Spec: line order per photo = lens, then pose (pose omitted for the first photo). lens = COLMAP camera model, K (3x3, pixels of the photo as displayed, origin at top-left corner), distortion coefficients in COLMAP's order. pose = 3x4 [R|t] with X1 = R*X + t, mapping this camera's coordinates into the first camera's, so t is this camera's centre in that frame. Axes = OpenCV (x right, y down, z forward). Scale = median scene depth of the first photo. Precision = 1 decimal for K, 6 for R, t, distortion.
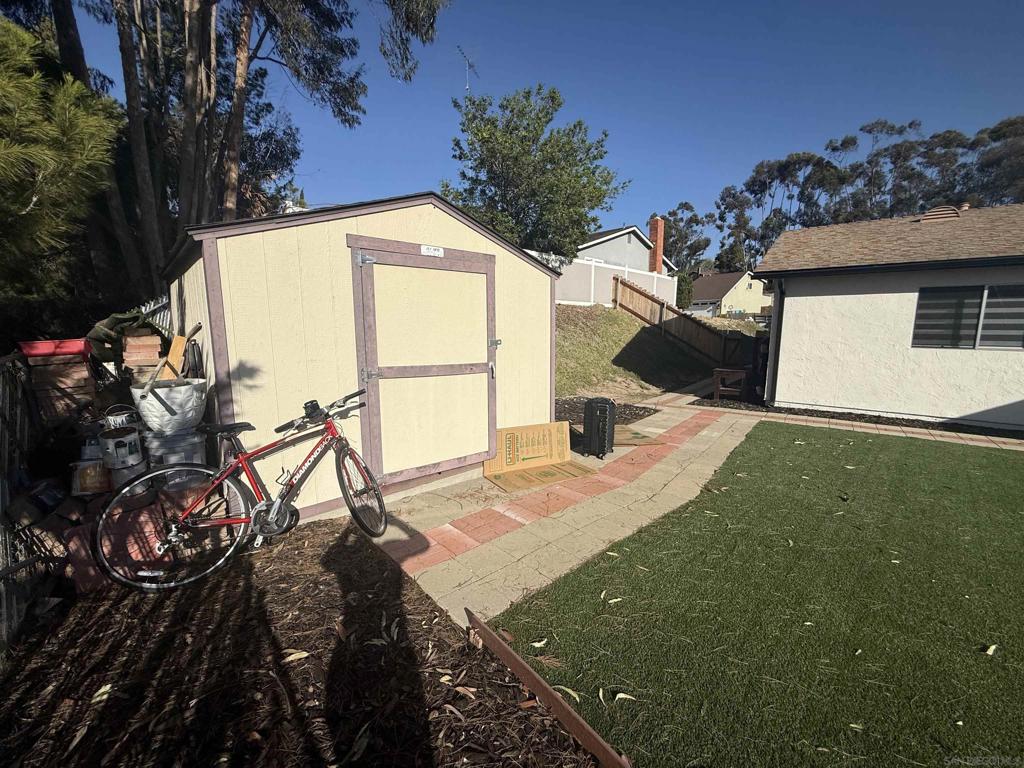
lens RADIAL K [[409.6, 0, 512.0], [0, 409.6, 384.0], [0, 0, 1]] dist [0.000423, -0.000495]
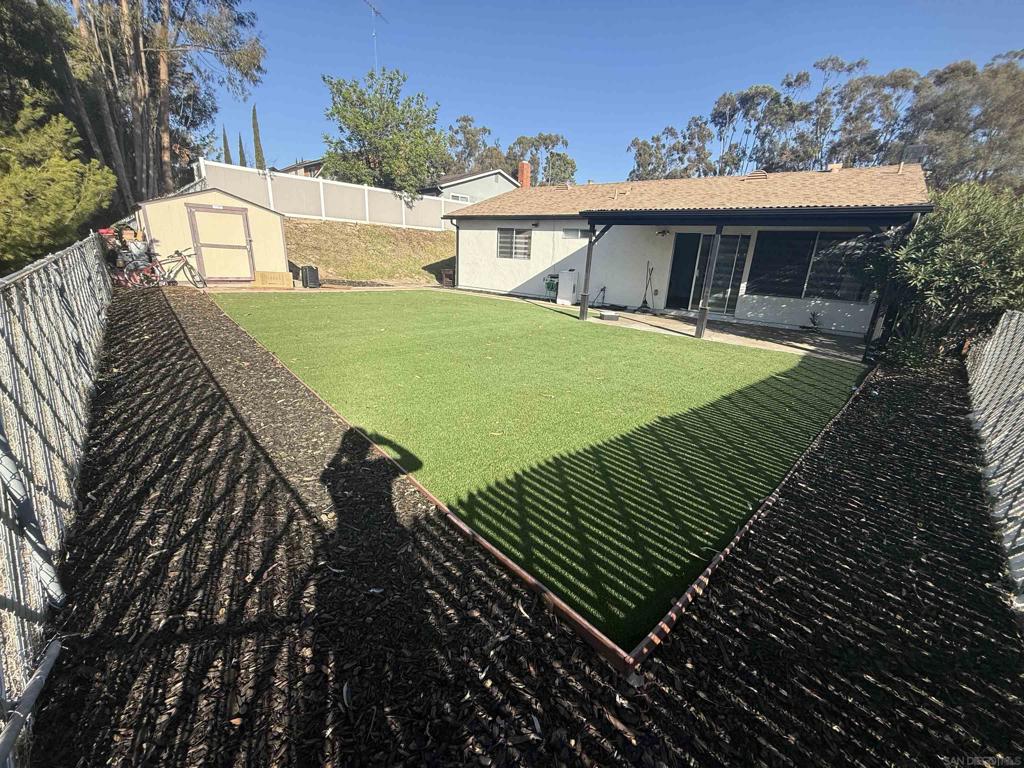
lens RADIAL K [[404.5, 0, 512.0], [0, 404.5, 384.0], [0, 0, 1]] dist [-0.001560, 0.000334]
pose [[0.998774, 0.038326, 0.031343, 0.522206], [-0.043210, 0.983812, 0.173914, 0.097683], [-0.024171, -0.175055, 0.984262, -0.609797]]
